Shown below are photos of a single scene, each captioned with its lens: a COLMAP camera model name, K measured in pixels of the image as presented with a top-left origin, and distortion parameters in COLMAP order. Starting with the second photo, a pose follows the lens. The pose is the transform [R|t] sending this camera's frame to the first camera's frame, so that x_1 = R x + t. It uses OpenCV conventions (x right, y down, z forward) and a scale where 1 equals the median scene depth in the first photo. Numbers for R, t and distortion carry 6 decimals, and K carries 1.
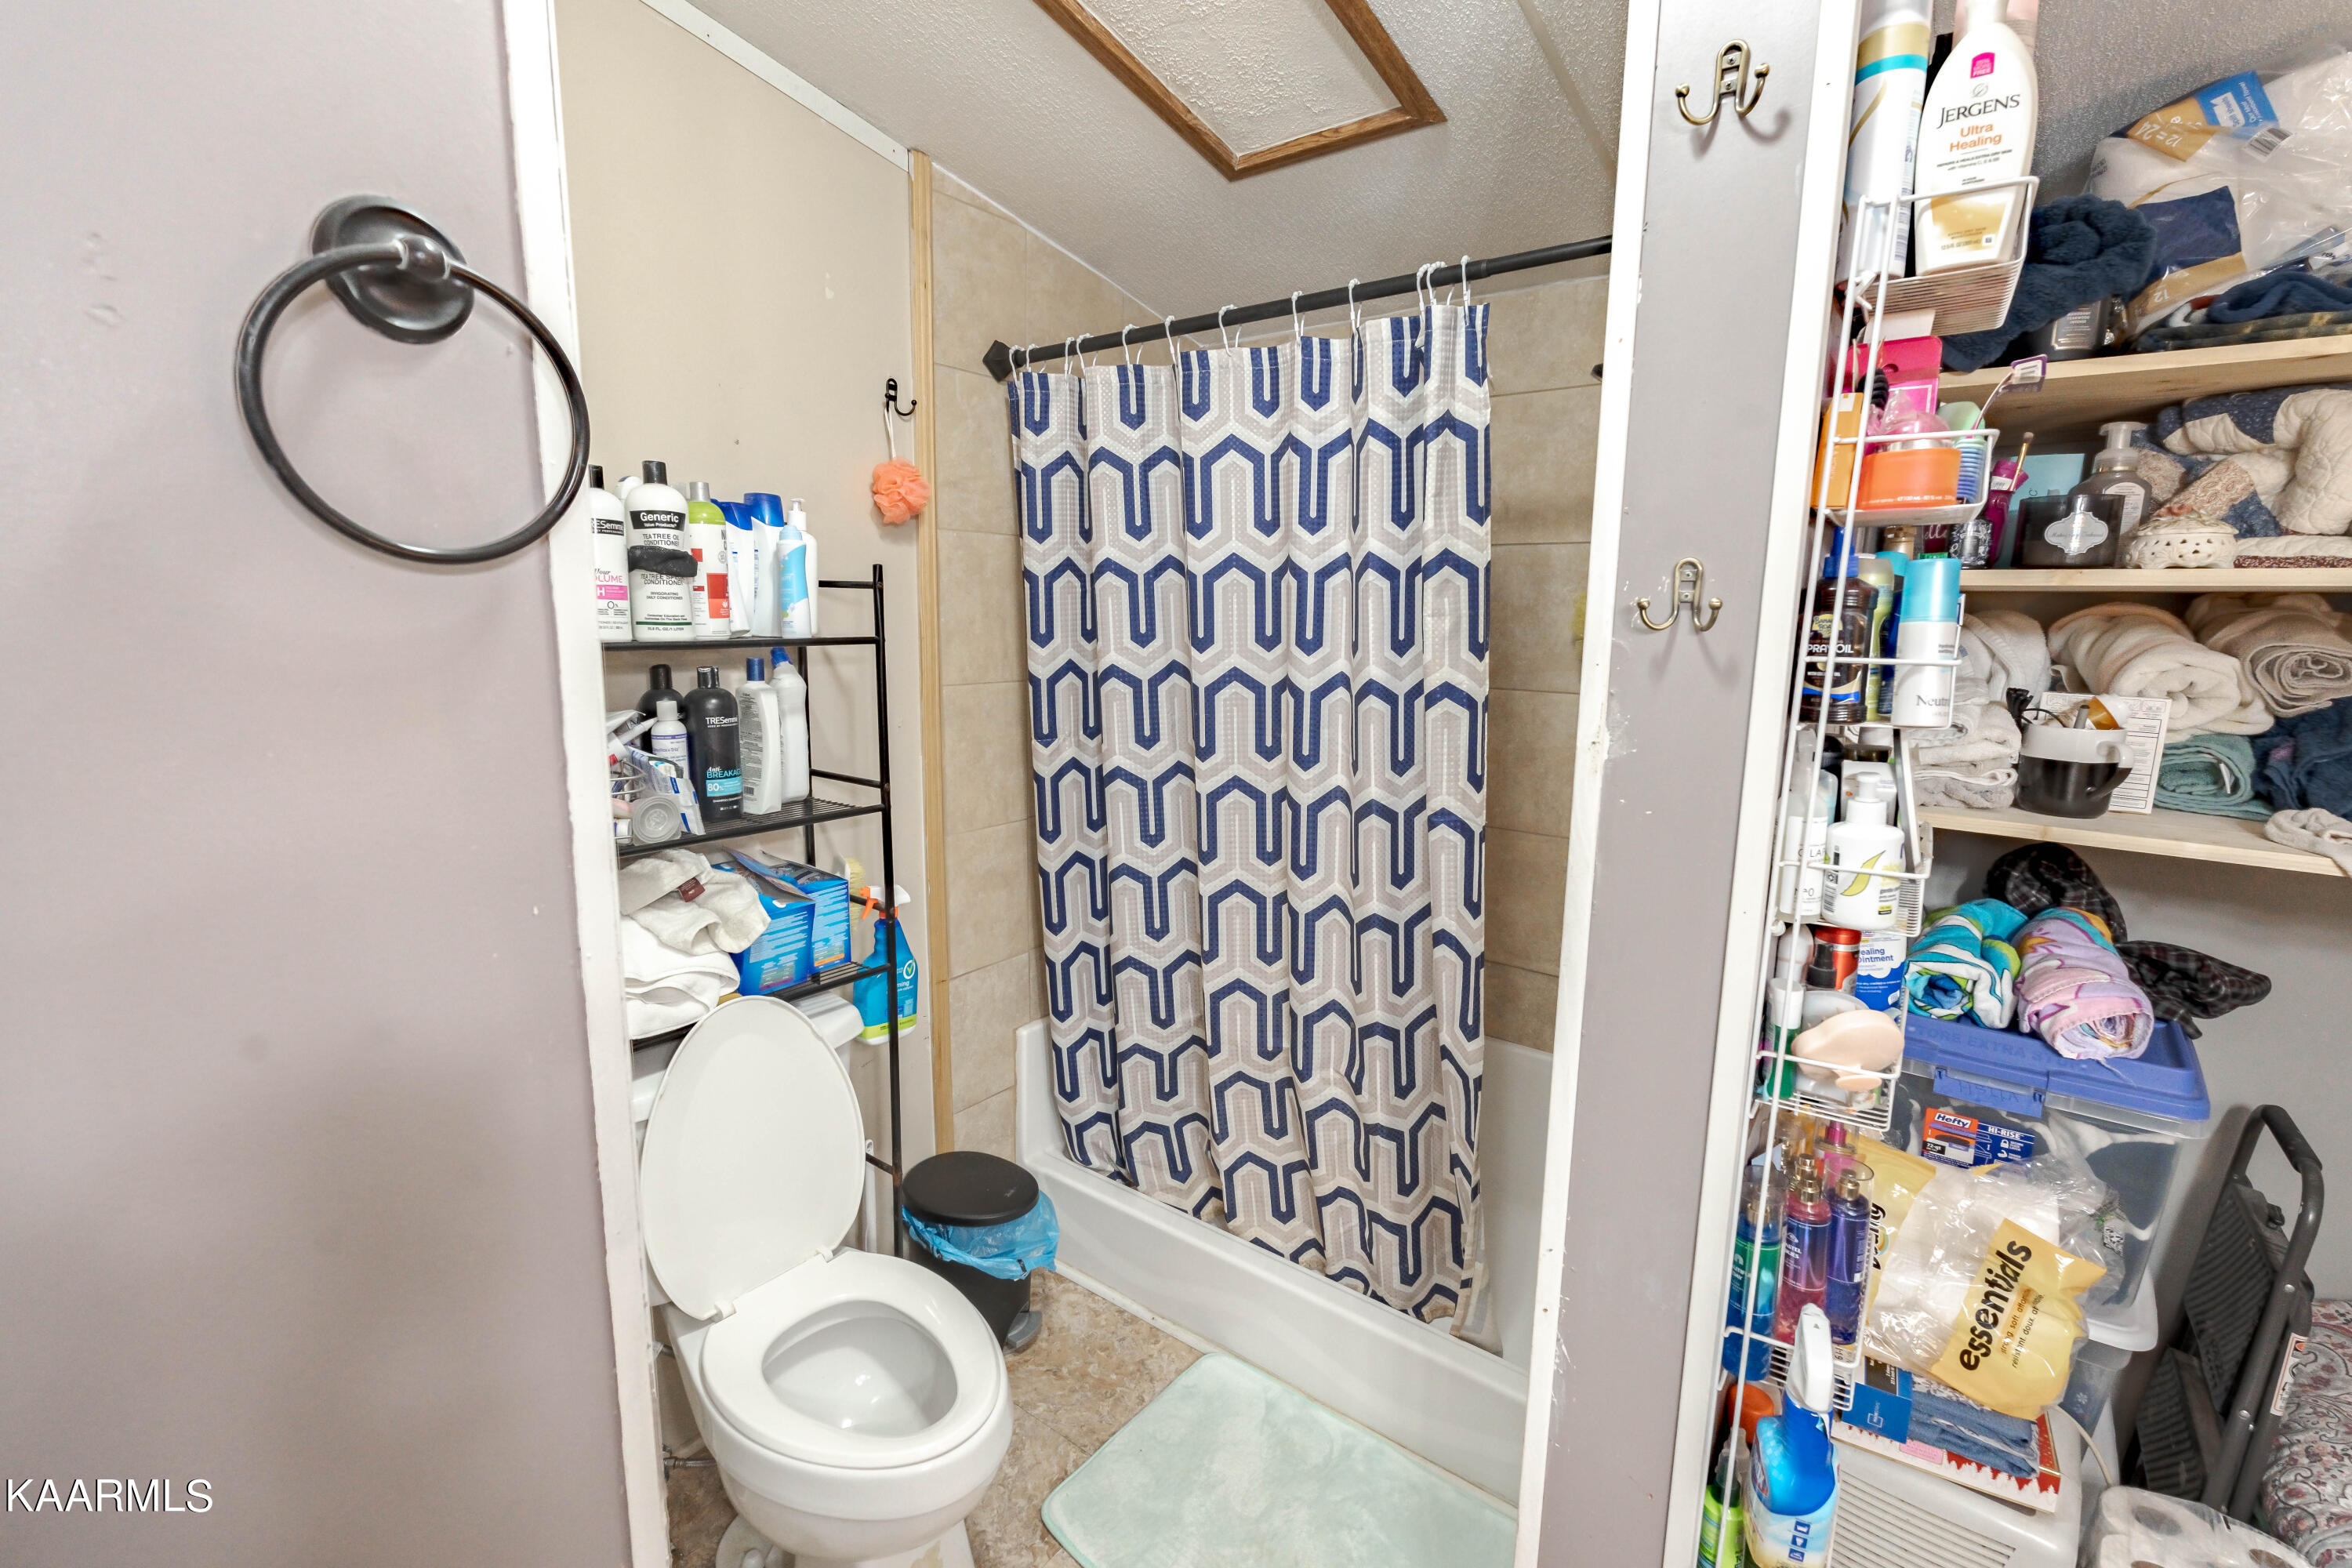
lens RADIAL K [[1029.3, 0, 1173.9], [0, 1029.3, 778.7], [0, 0, 1]] dist [-0.004825, 0.000325]
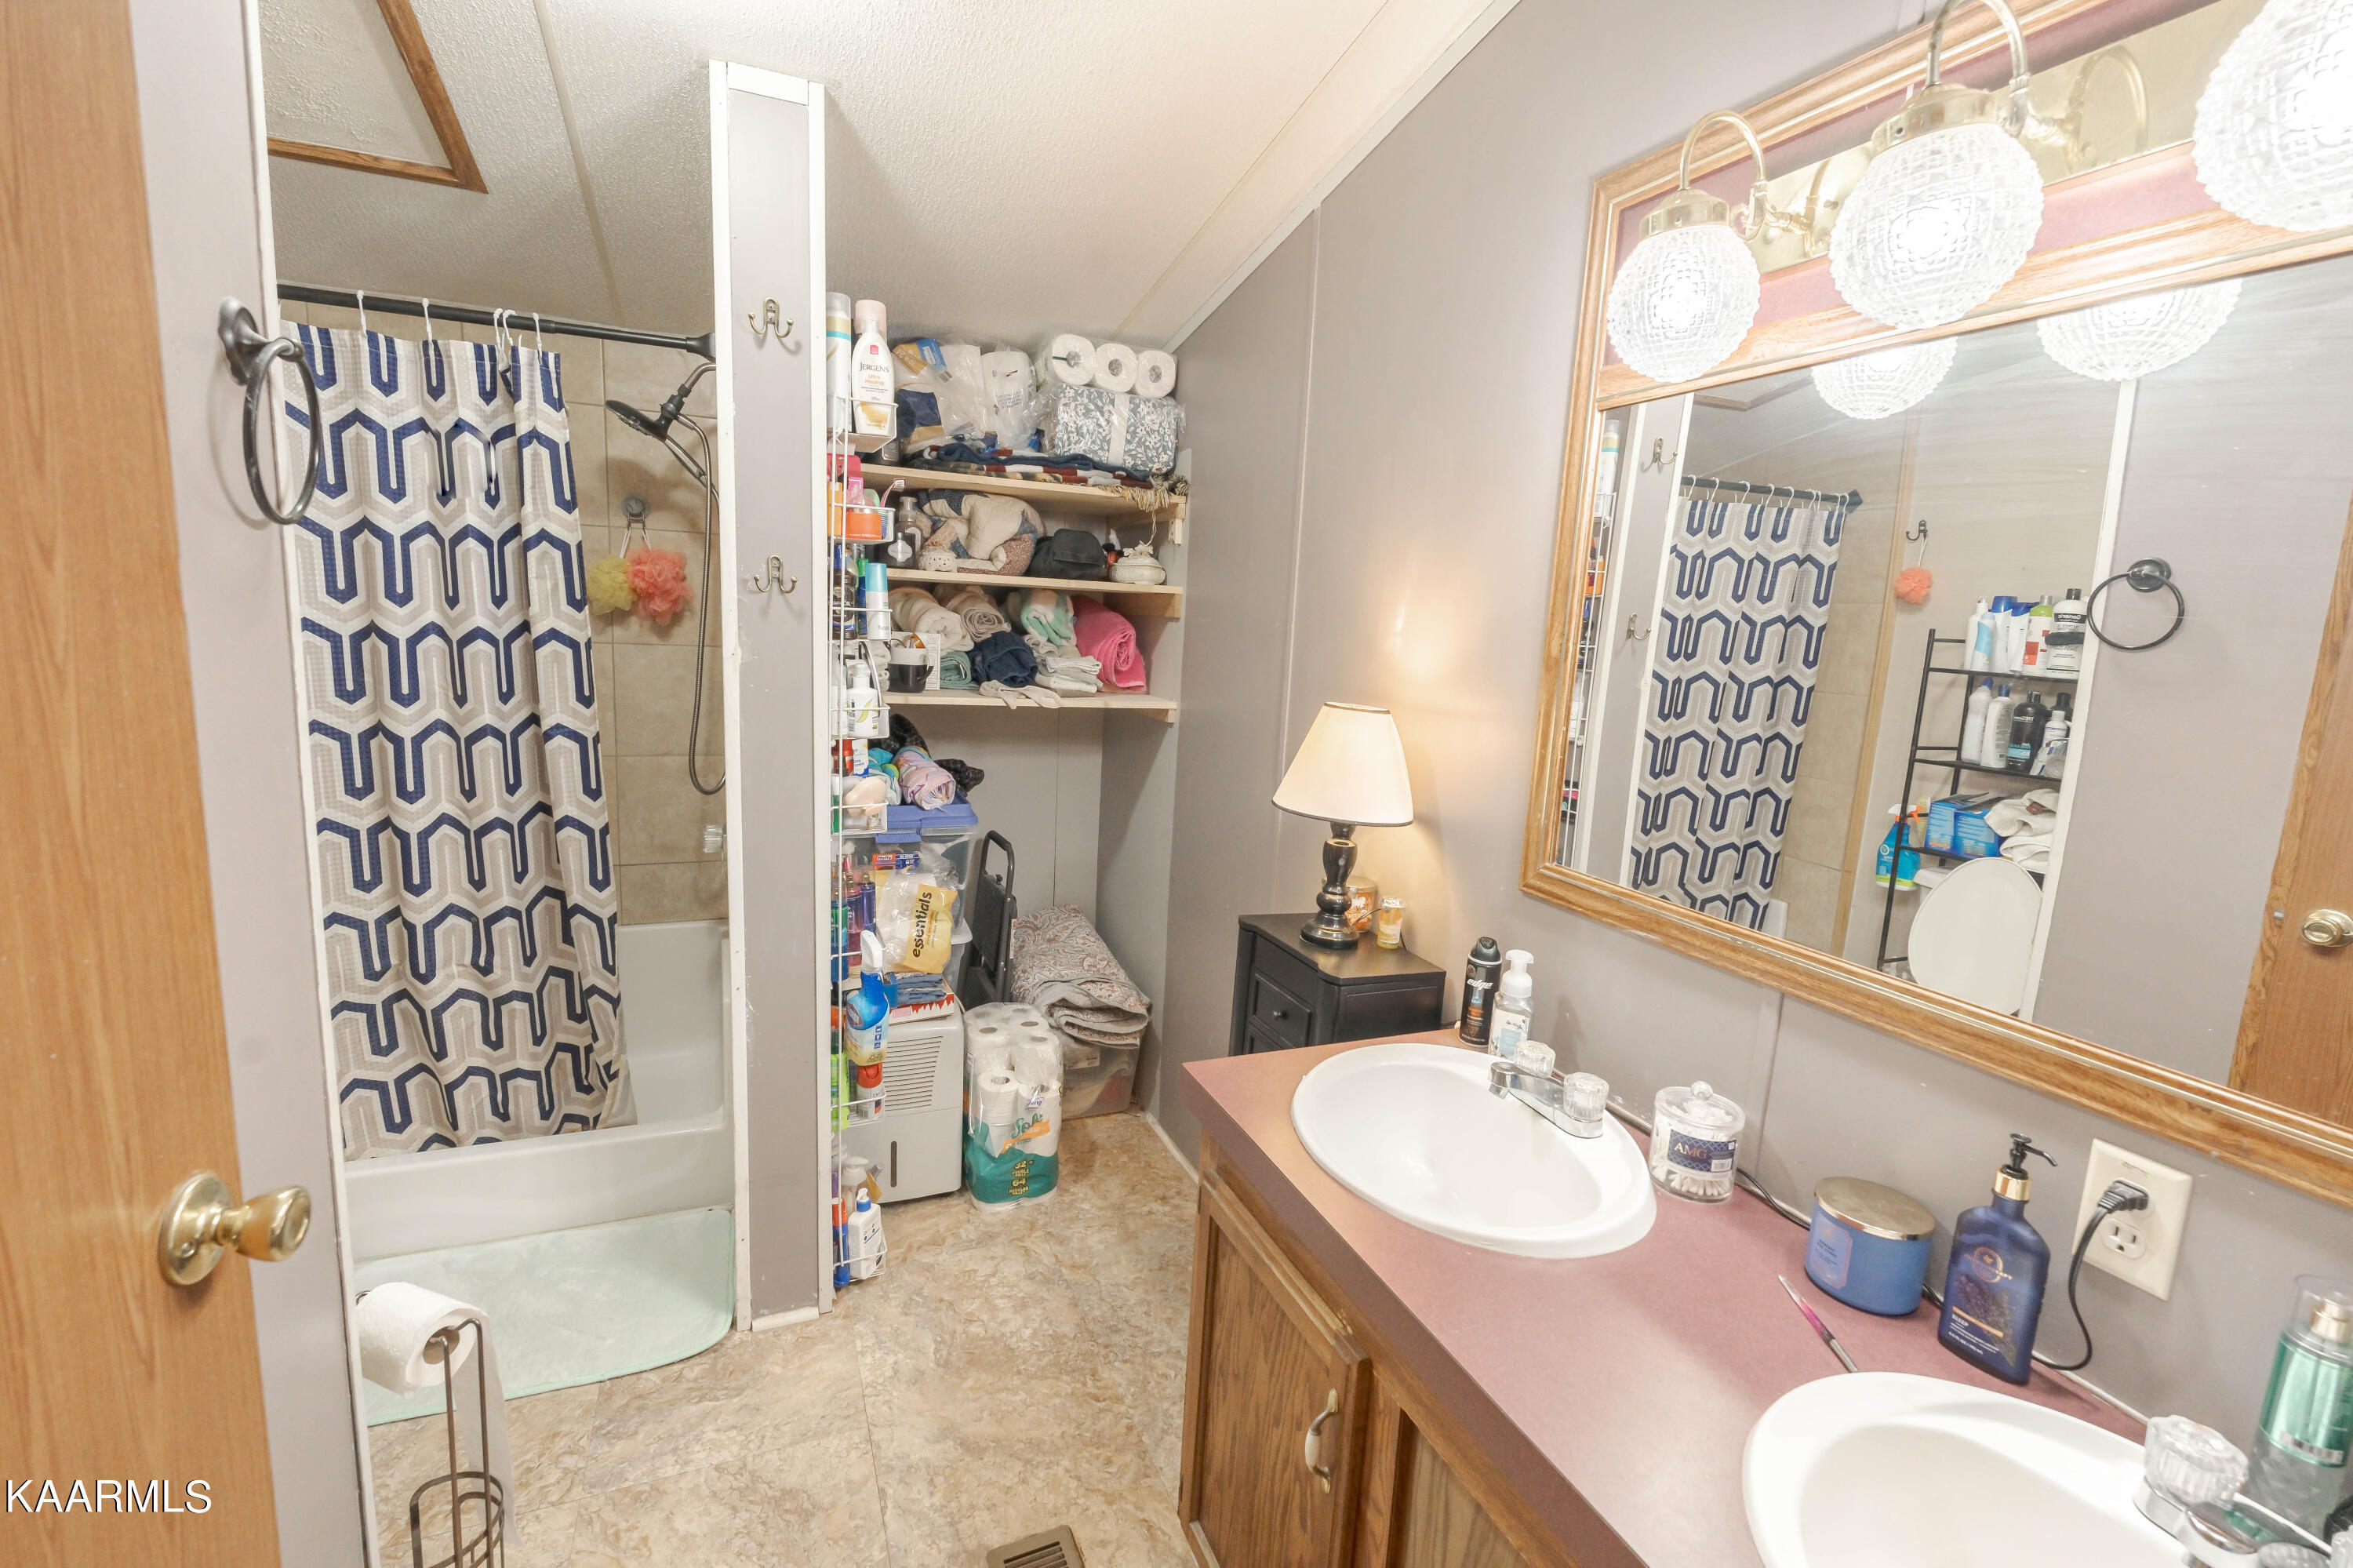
lens RADIAL K [[1029.8, 0, 1174.4], [0, 1029.8, 778.7], [0, 0, 1]] dist [-0.004825, 0.000325]
pose [[0.494657, -0.123697, 0.860240, -0.627956], [0.099978, 0.991347, 0.085060, 0.083705], [-0.863318, 0.043930, 0.502744, -0.449661]]
